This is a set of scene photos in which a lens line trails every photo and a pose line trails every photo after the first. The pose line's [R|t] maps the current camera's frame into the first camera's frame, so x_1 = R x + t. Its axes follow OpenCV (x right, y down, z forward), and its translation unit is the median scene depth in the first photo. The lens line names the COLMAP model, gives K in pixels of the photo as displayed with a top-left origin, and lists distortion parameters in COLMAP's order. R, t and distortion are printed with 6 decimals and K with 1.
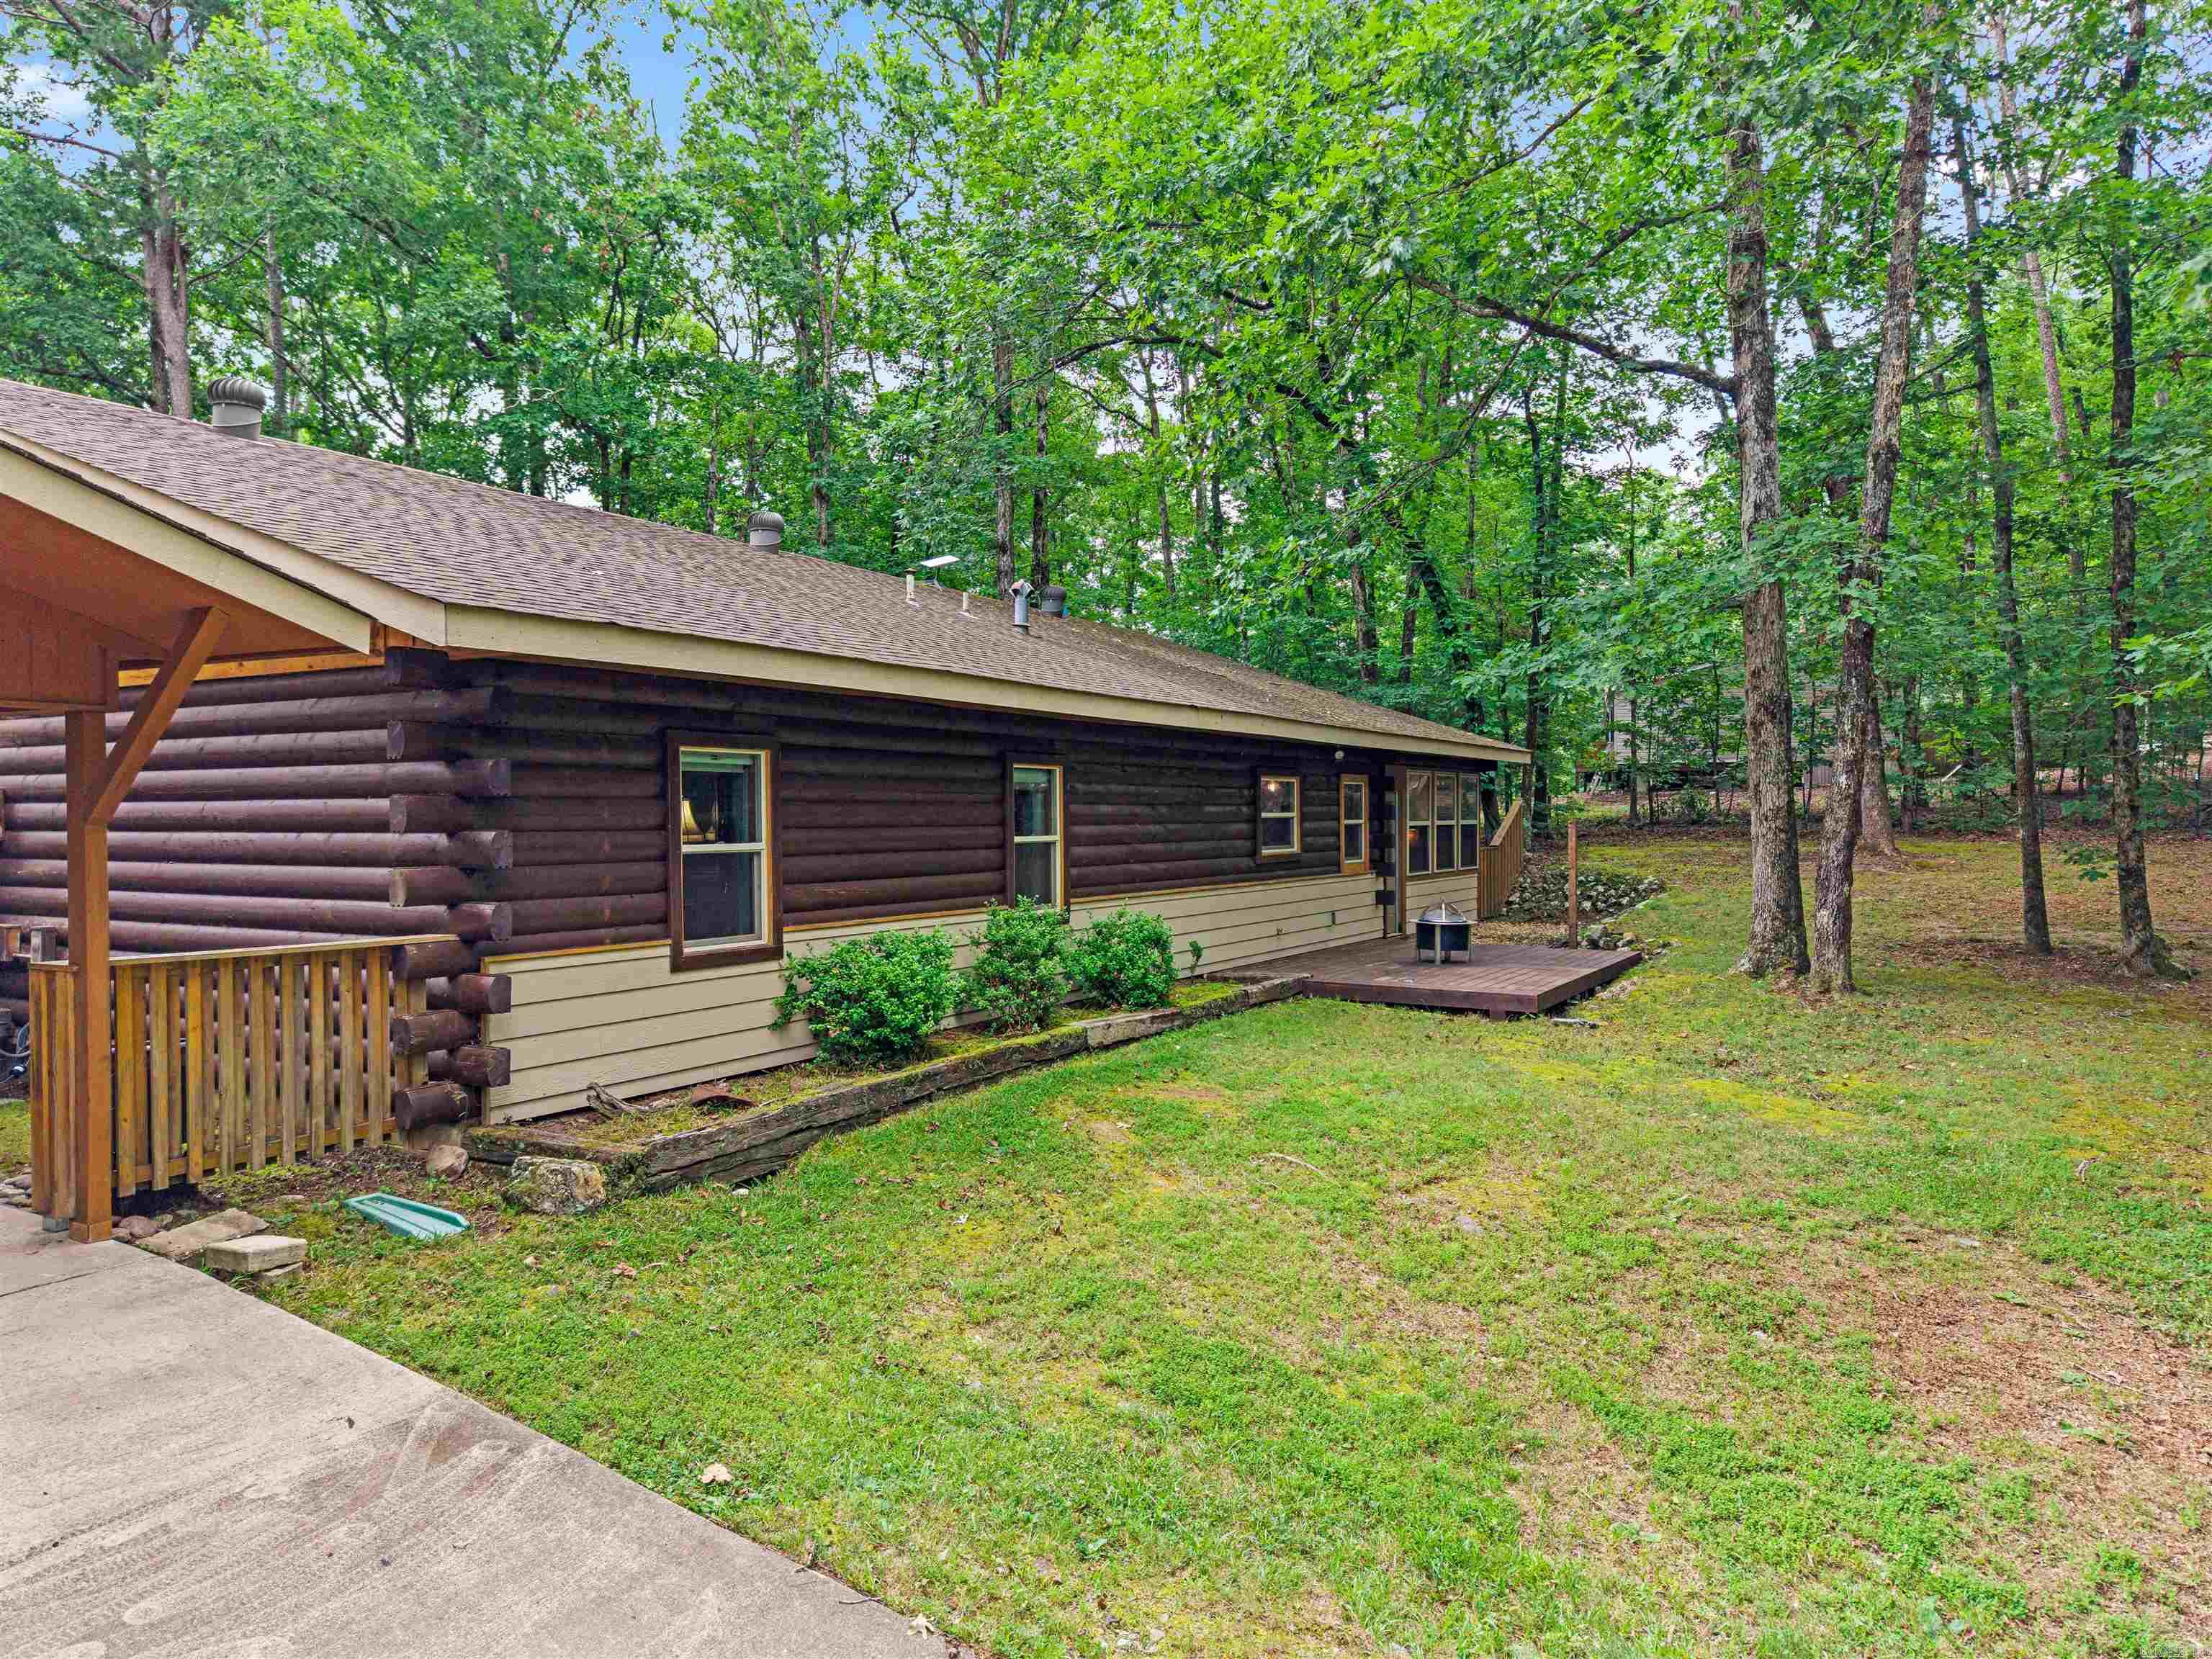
lens RADIAL K [[1518.5, 0, 1106.0], [0, 1518.5, 829.5], [0, 0, 1]] dist [0.009315, -0.005517]
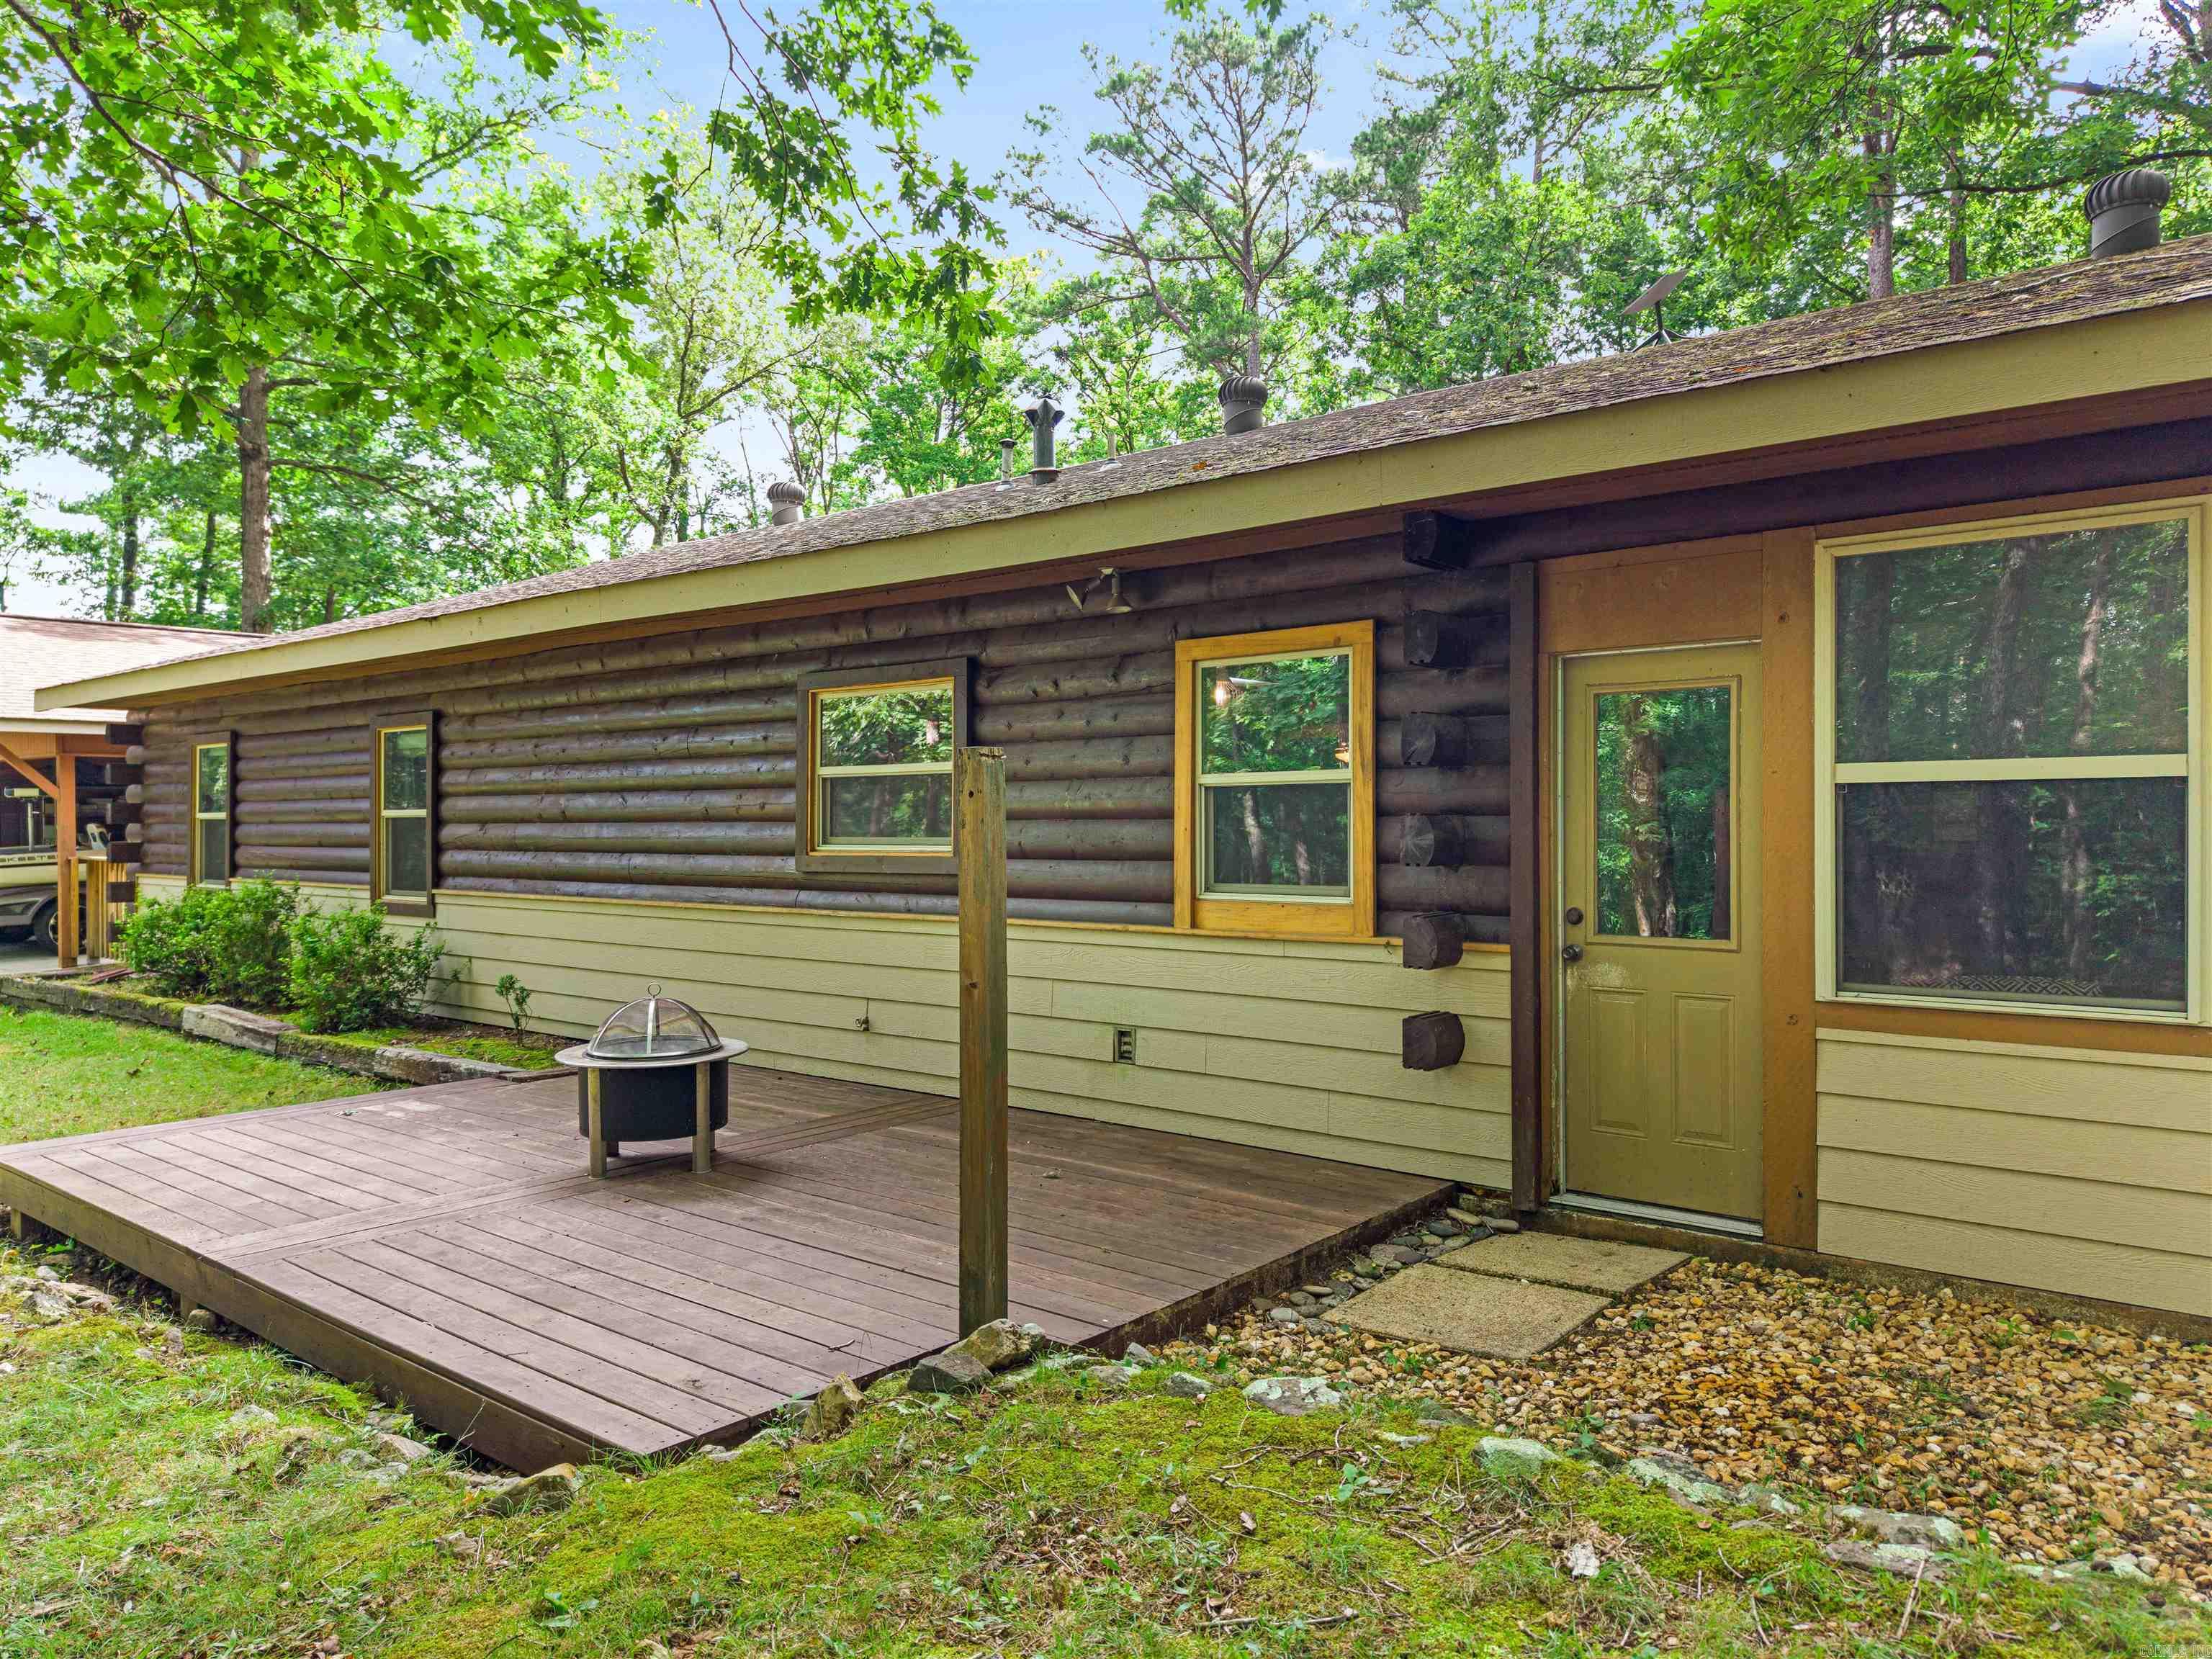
lens RADIAL K [[1491.5, 0, 1136.0], [0, 1491.5, 828.2], [0, 0, 1]] dist [0.010516, -0.029620]
pose [[-0.126583, 0.015348, -0.991837, 0.476694], [-0.002841, 0.999871, 0.015835, 0.000889], [0.991952, 0.004822, -0.126523, 0.996550]]
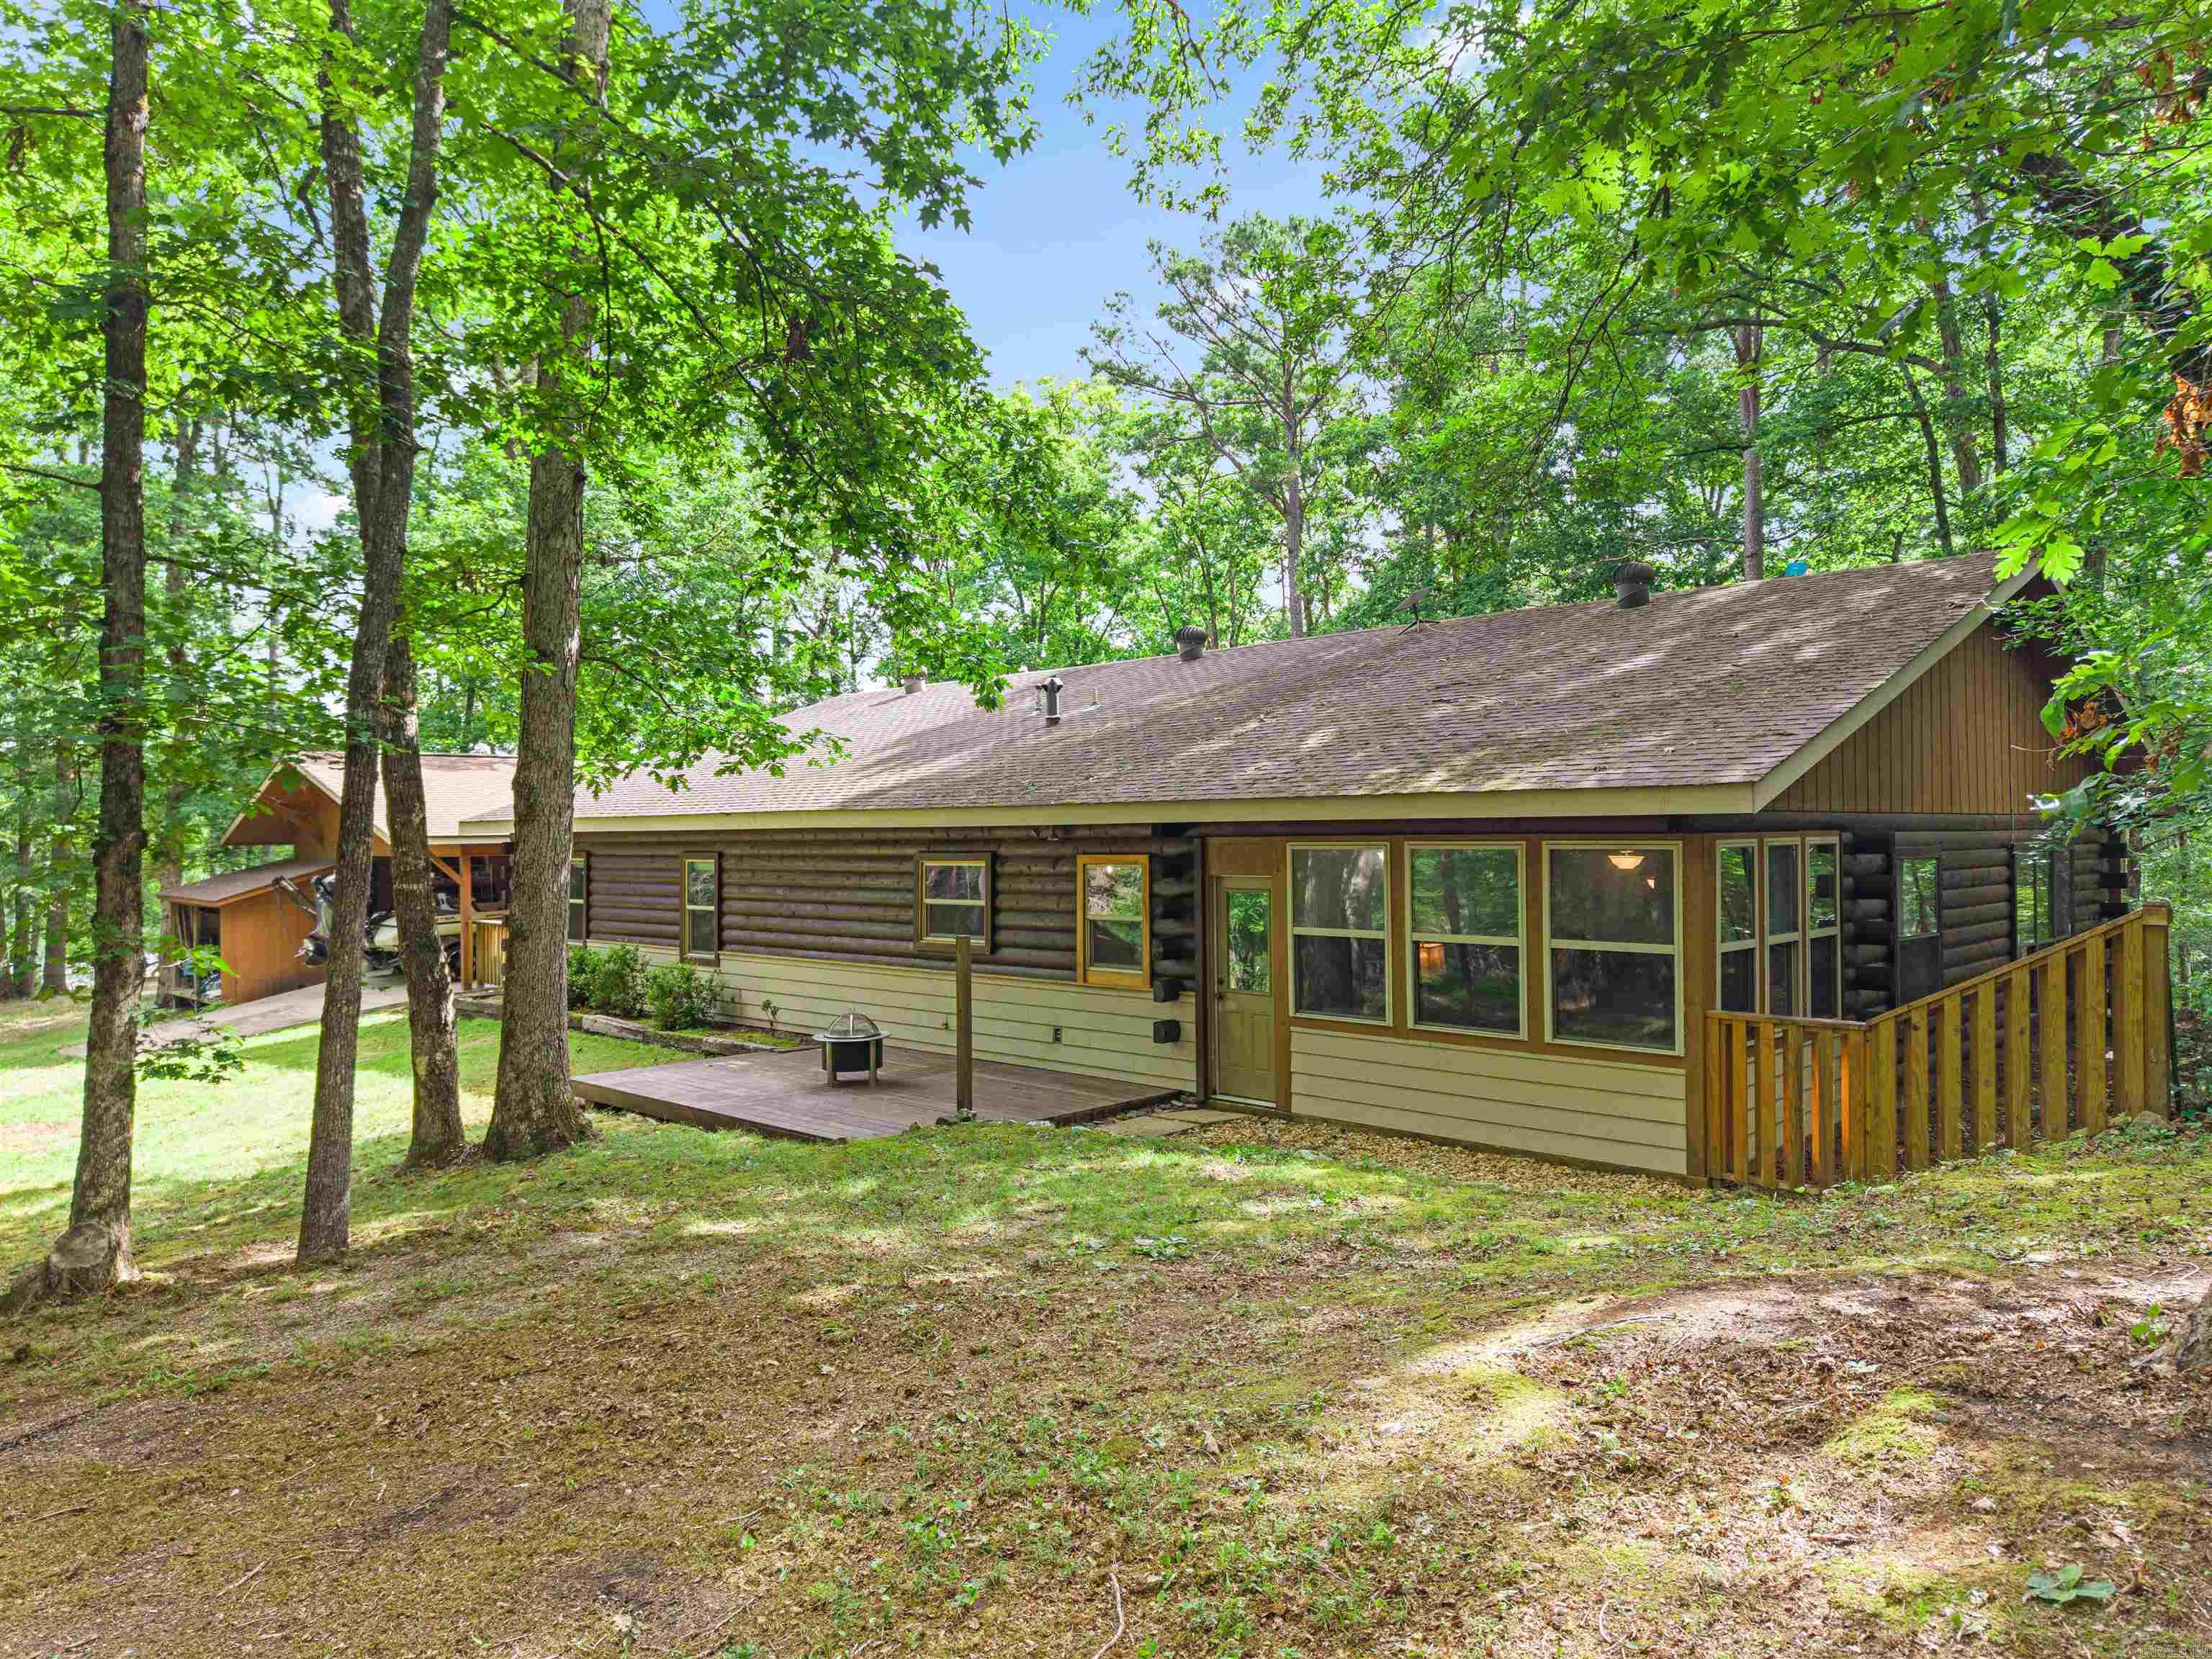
lens RADIAL K [[1518.5, 0, 1106.0], [0, 1518.5, 829.5], [0, 0, 1]] dist [0.009315, -0.005517]
pose [[-0.235008, 0.010786, -0.971934, 0.881535], [0.006738, 0.999932, 0.009467, -0.055441], [0.971970, -0.004324, -0.235065, 1.156777]]
